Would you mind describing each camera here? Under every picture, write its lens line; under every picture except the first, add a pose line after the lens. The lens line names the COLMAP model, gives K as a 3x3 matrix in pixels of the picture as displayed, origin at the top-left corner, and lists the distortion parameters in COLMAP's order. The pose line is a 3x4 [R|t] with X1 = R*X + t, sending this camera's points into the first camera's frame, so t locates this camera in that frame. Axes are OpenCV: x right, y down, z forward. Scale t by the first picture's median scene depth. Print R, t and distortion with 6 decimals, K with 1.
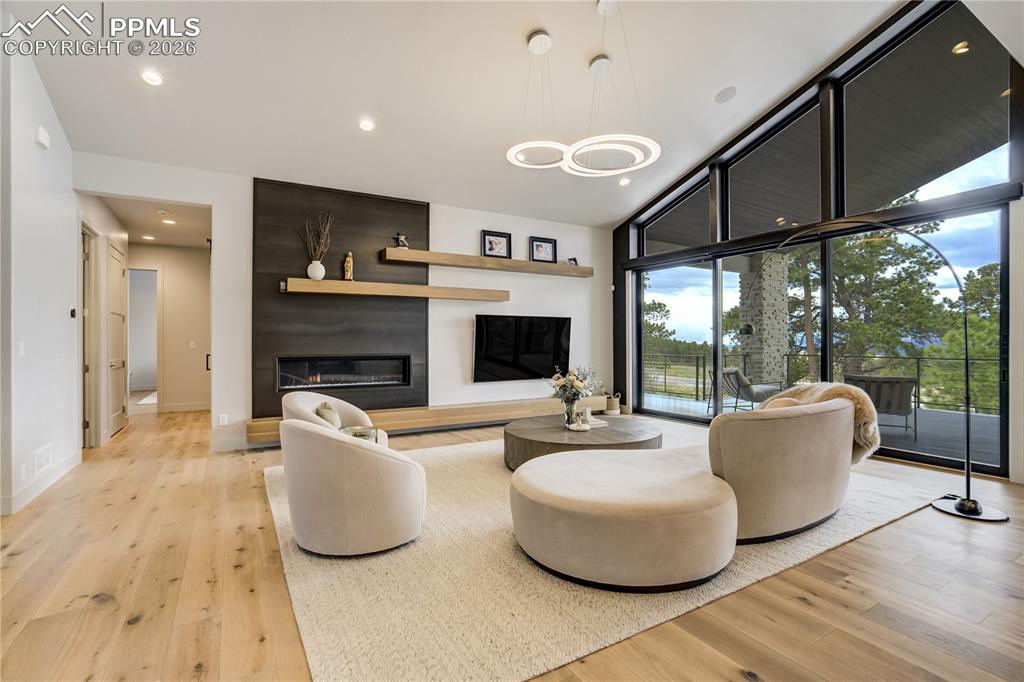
lens RADIAL K [[473.7, 0, 513.8], [0, 473.7, 342.3], [0, 0, 1]] dist [-0.034700, 0.005937]
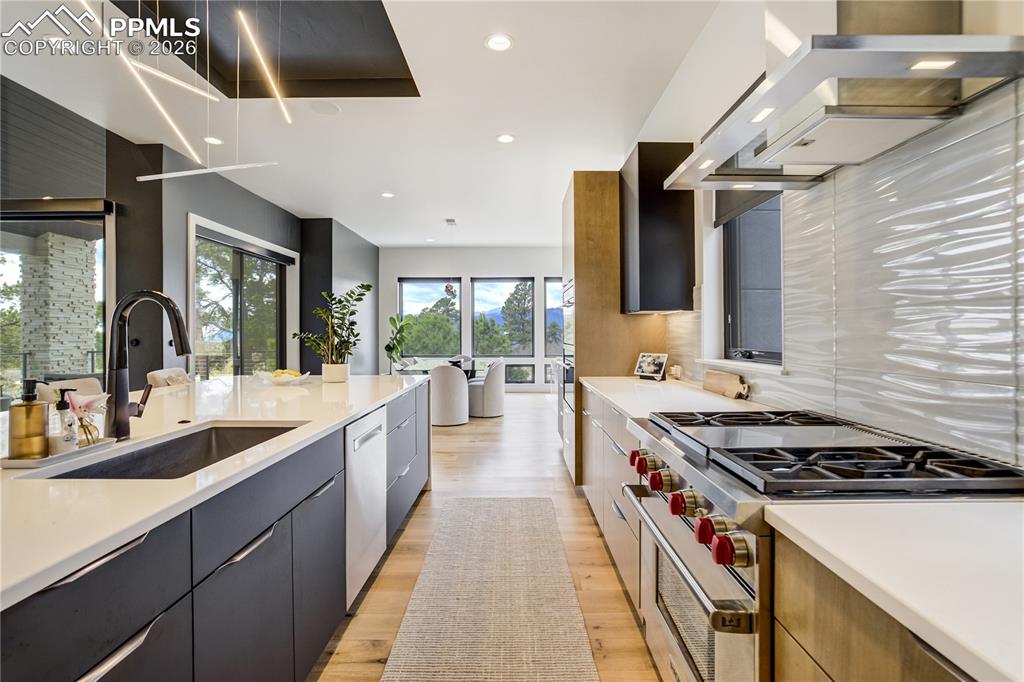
lens RADIAL K [[473.7, 0, 513.2], [0, 473.7, 333.6], [0, 0, 1]] dist [-0.034700, 0.005937]
pose [[0.521167, -0.007452, 0.853422, 0.381529], [0.010825, 0.999939, 0.002120, -0.001831], [-0.853386, 0.008133, 0.521216, -0.266006]]
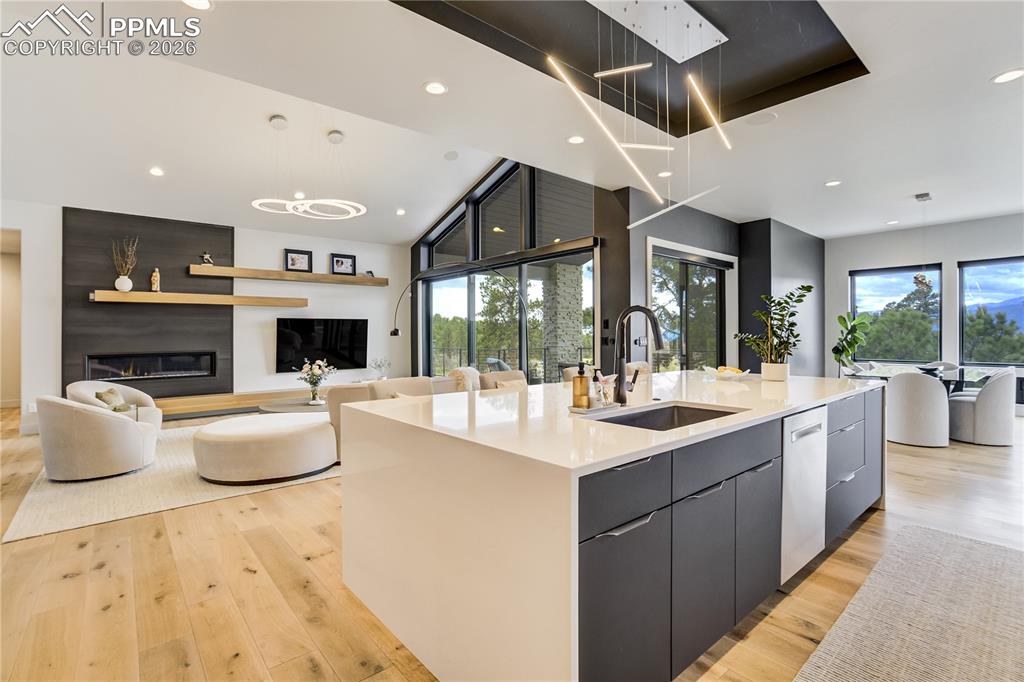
lens RADIAL K [[473.7, 0, 518.3], [0, 473.7, 336.7], [0, 0, 1]] dist [-0.034700, 0.005937]
pose [[0.986824, -0.009018, 0.161546, 0.347860], [0.009496, 0.999953, -0.002187, -0.002103], [-0.161519, 0.003692, 0.986863, -0.309110]]
